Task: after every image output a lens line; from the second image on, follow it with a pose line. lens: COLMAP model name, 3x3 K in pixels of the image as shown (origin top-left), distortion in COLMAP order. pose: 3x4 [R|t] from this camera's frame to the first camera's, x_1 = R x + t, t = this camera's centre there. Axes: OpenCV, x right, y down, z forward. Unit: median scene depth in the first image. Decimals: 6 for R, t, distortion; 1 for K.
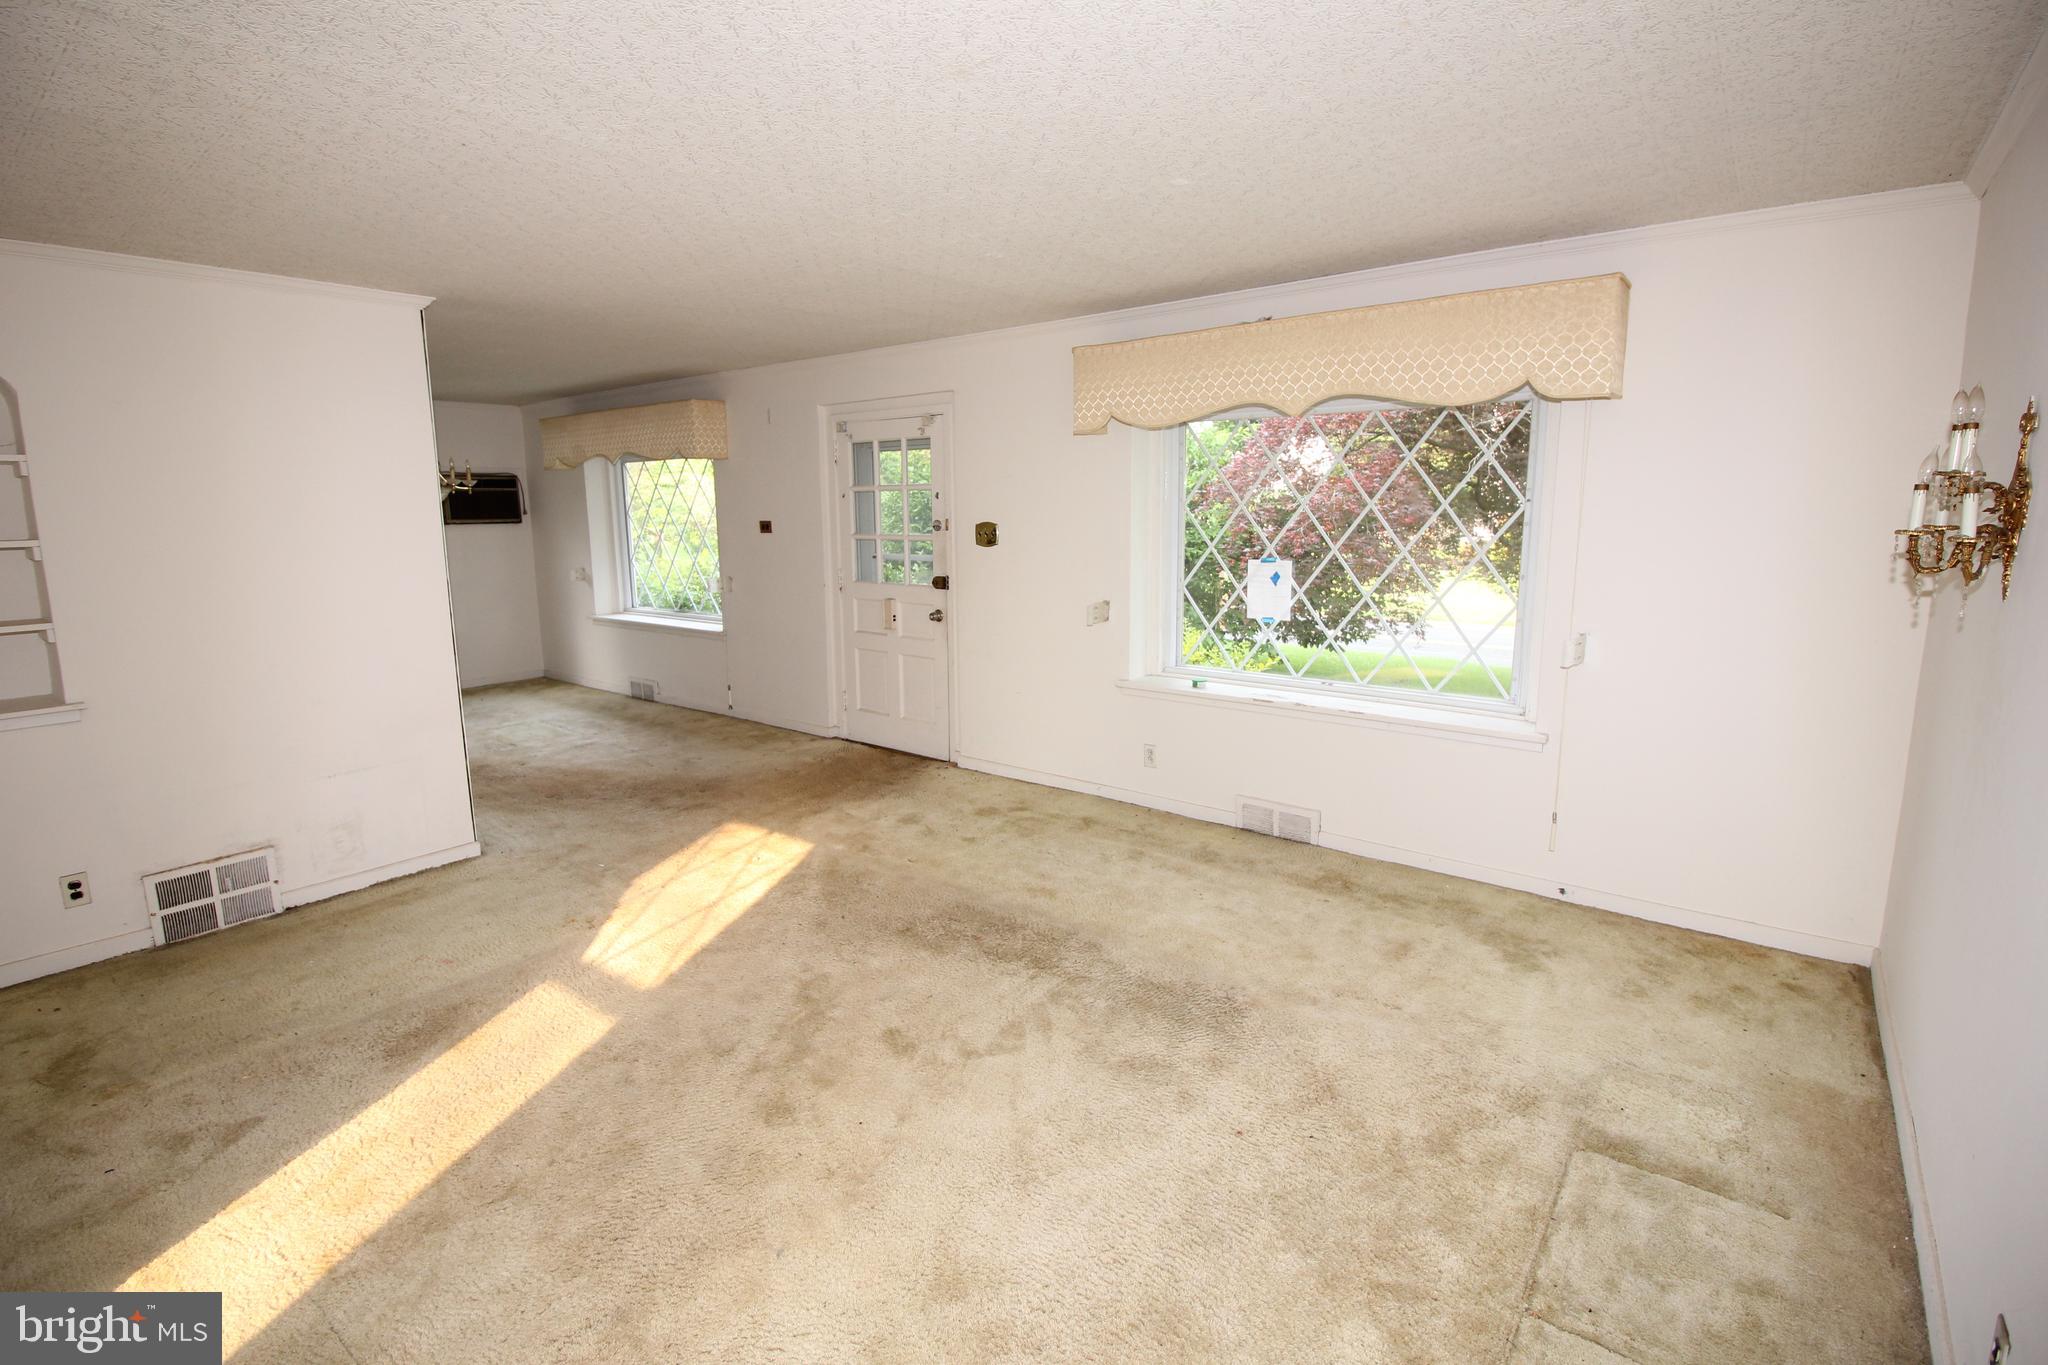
lens RADIAL K [[957.9, 0, 1027.7], [0, 957.9, 662.5], [0, 0, 1]] dist [-0.006970, -0.010673]
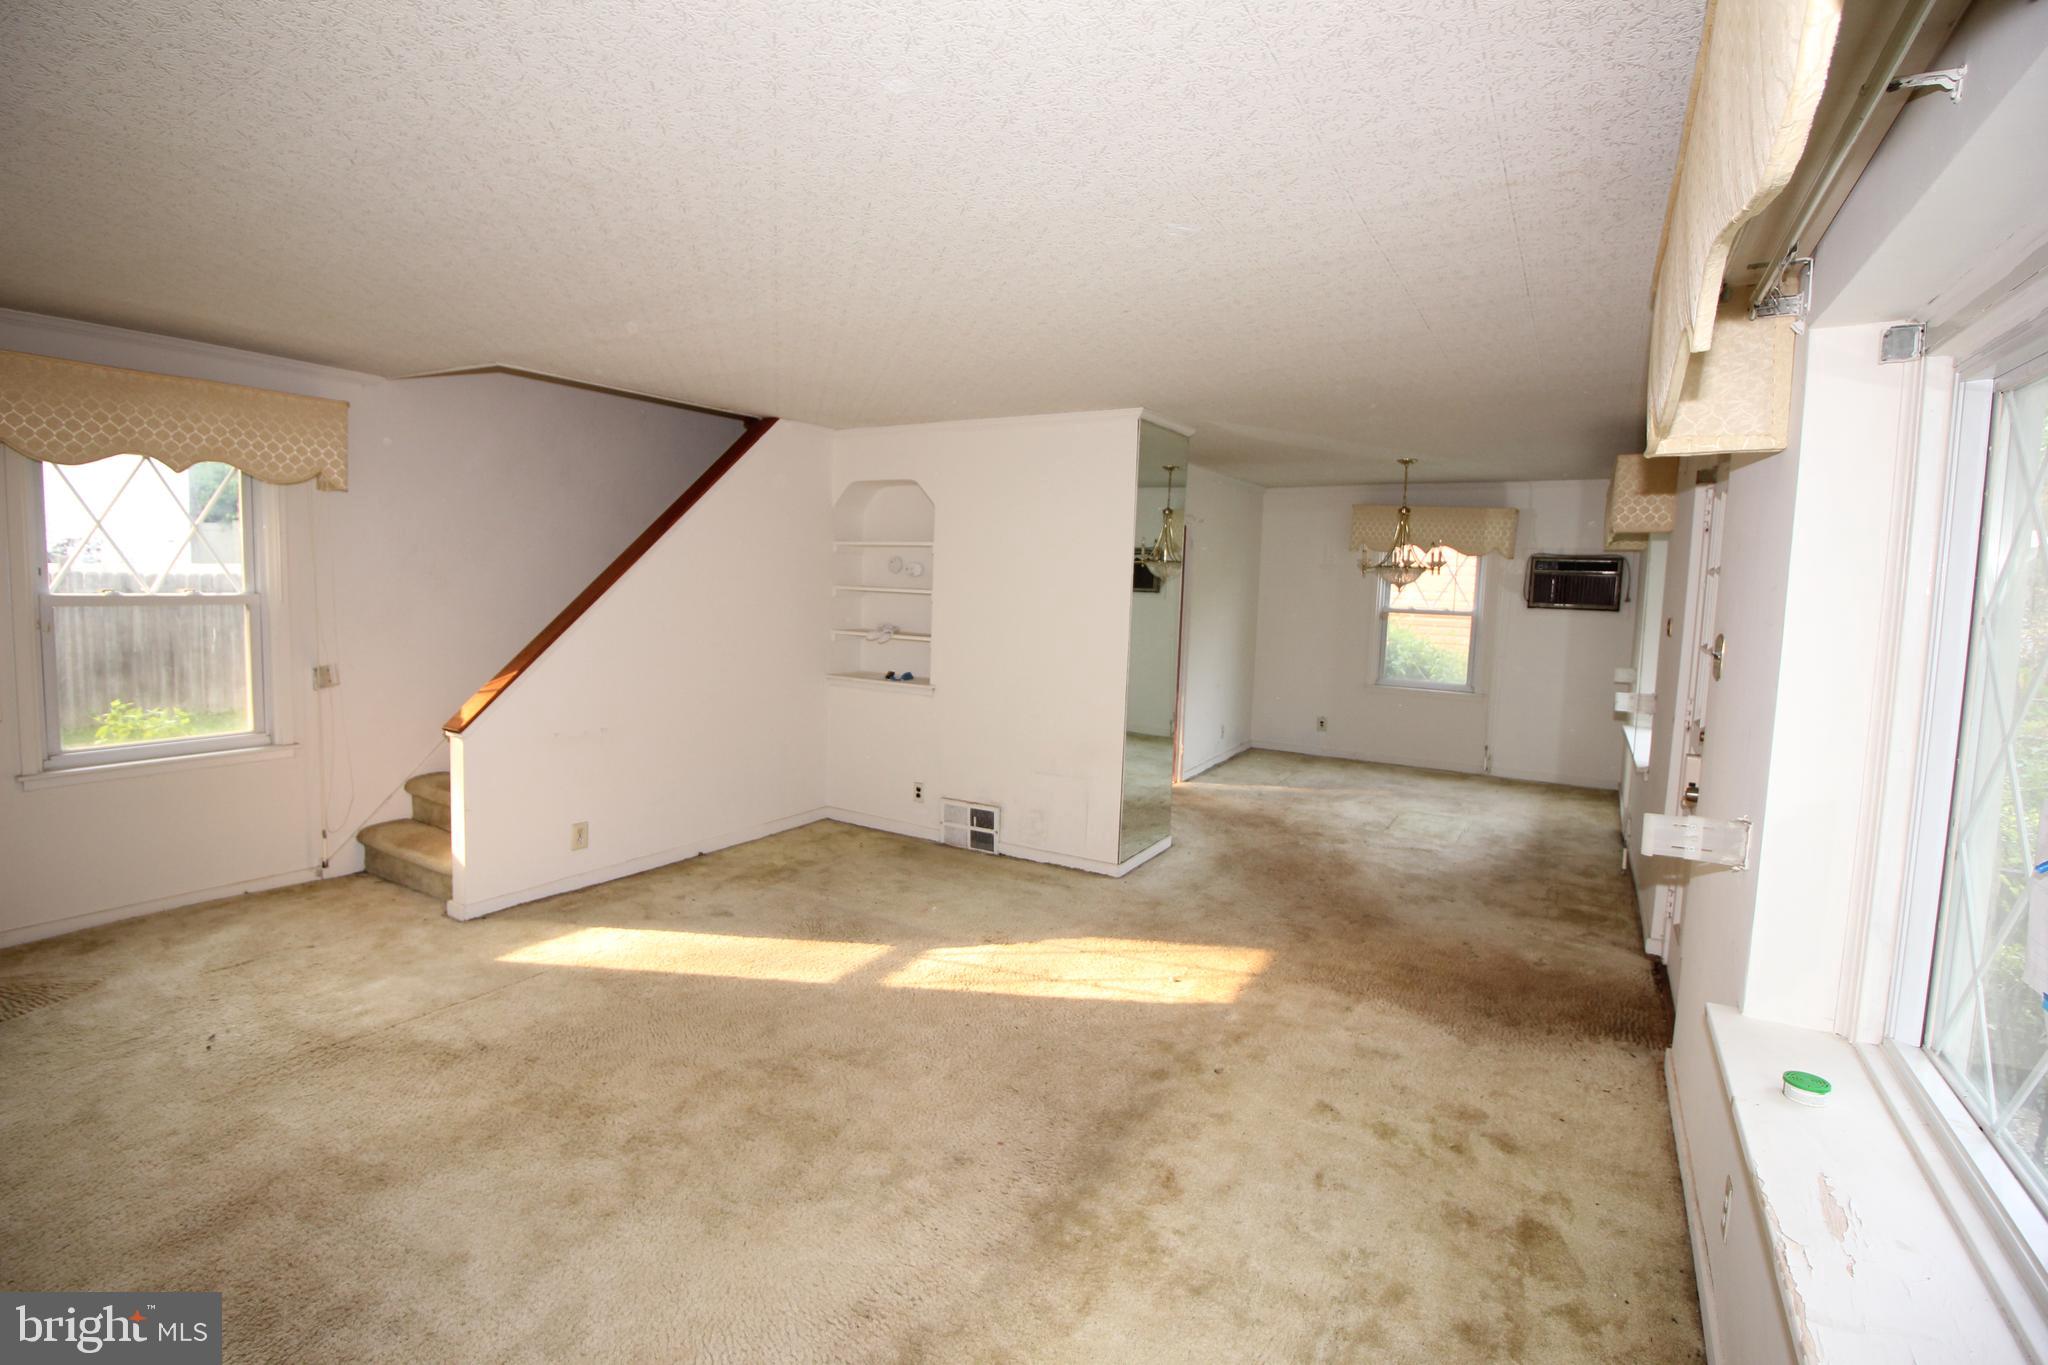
lens RADIAL K [[957.9, 0, 1008.2], [0, 957.9, 666.2], [0, 0, 1]] dist [-0.006970, -0.010673]
pose [[0.109147, 0.107680, -0.988176, 0.580868], [-0.192469, 0.977591, 0.085268, -0.133306], [0.975214, 0.180887, 0.127426, 0.732146]]
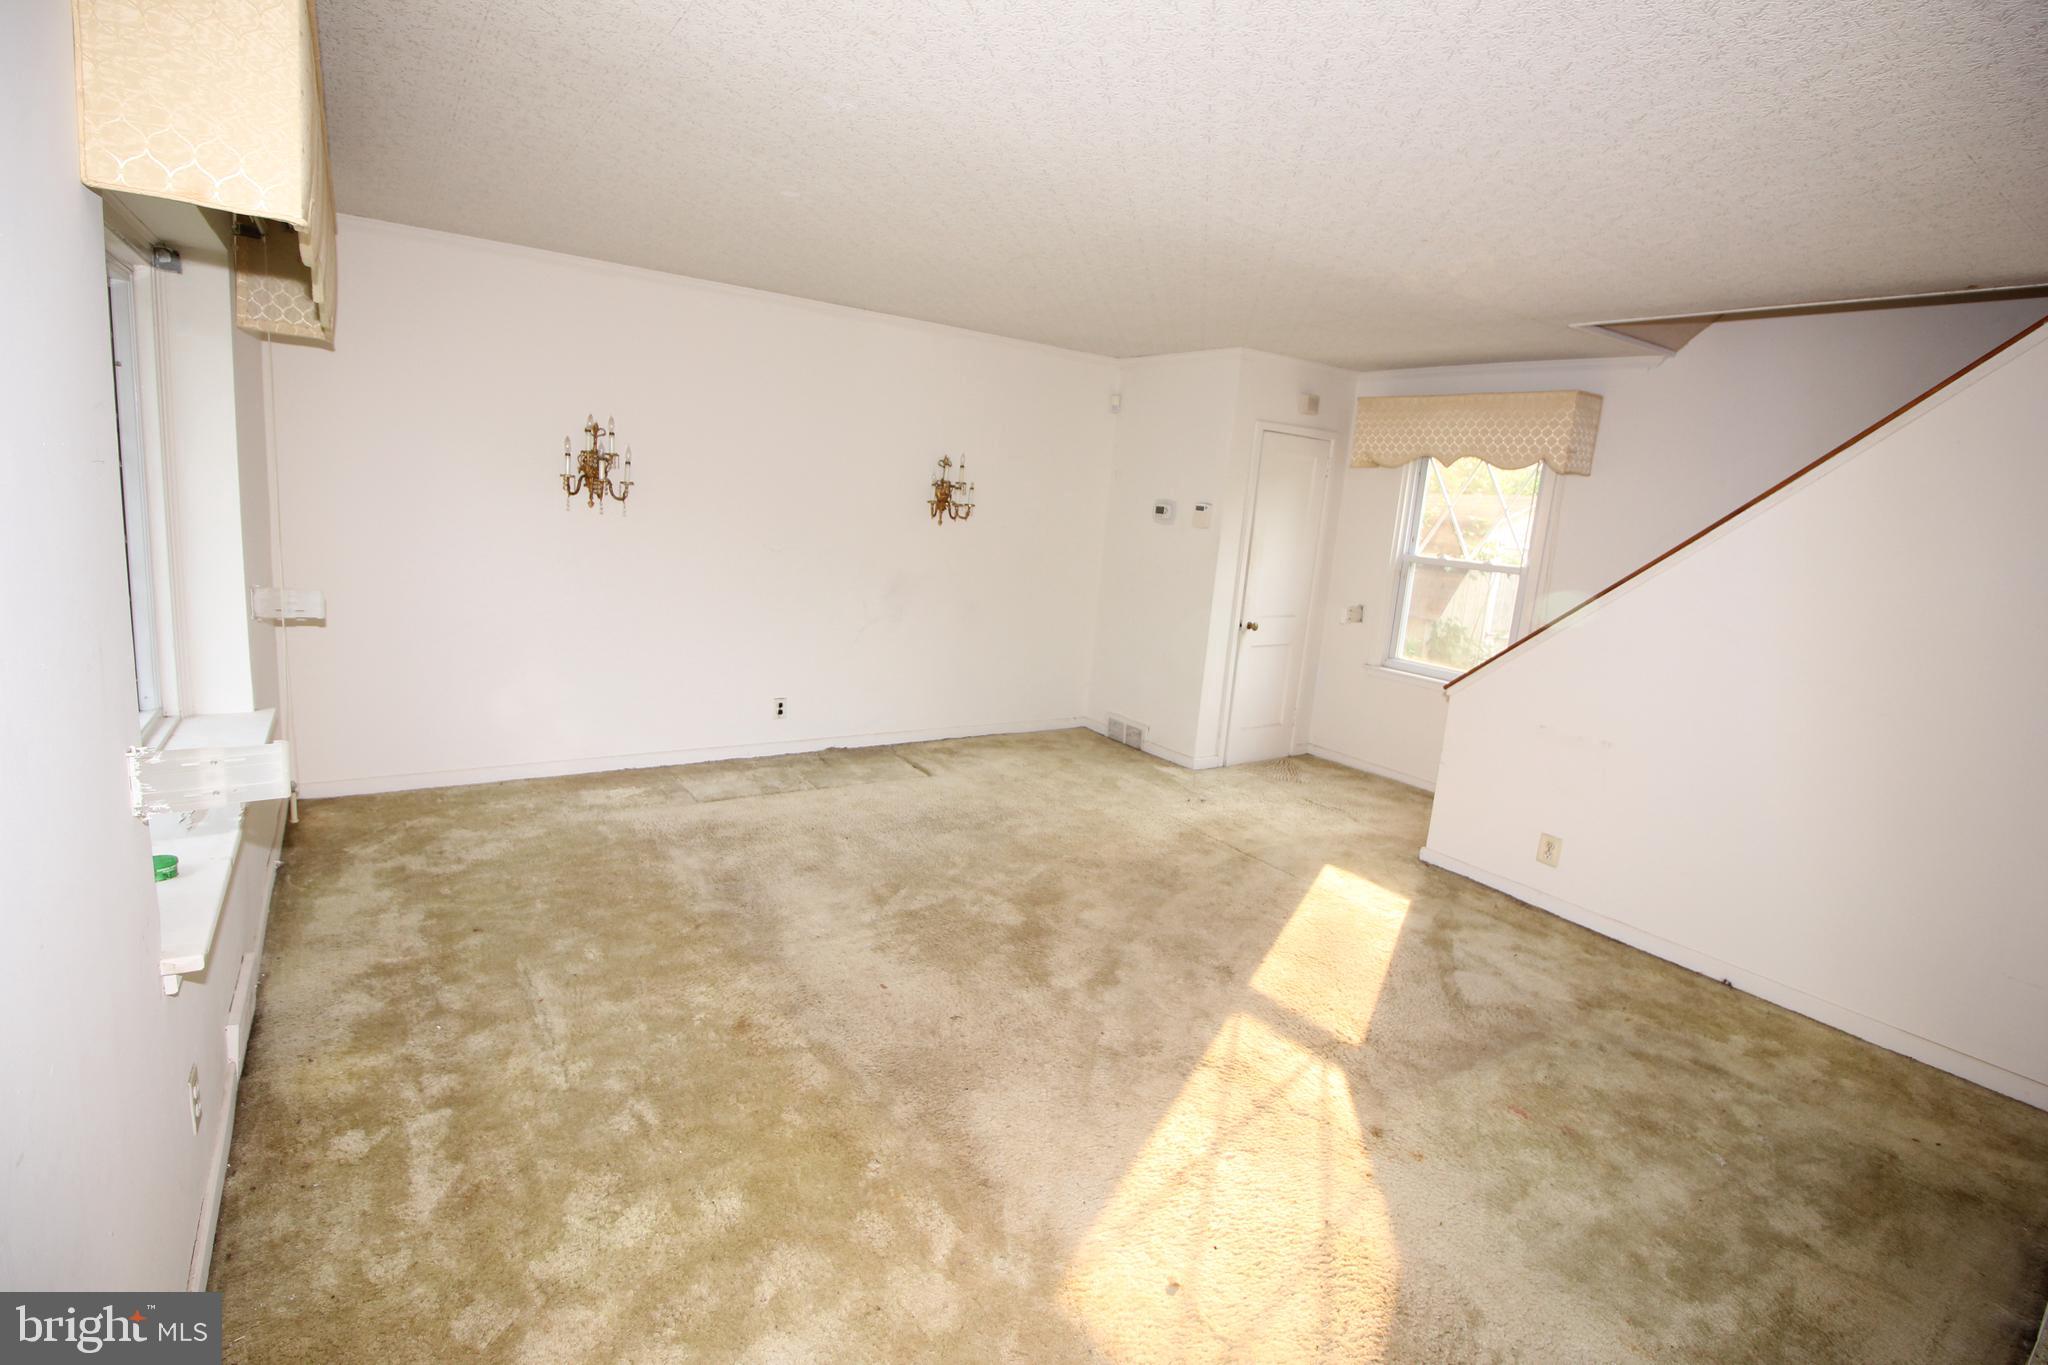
lens RADIAL K [[957.9, 0, 1019.5], [0, 957.9, 677.9], [0, 0, 1]] dist [-0.006970, -0.010673]
pose [[-0.945035, -0.122074, 0.303325, -0.345947], [-0.016783, 0.944577, 0.327861, -0.226604], [-0.326537, 0.304750, -0.894707, 1.436461]]
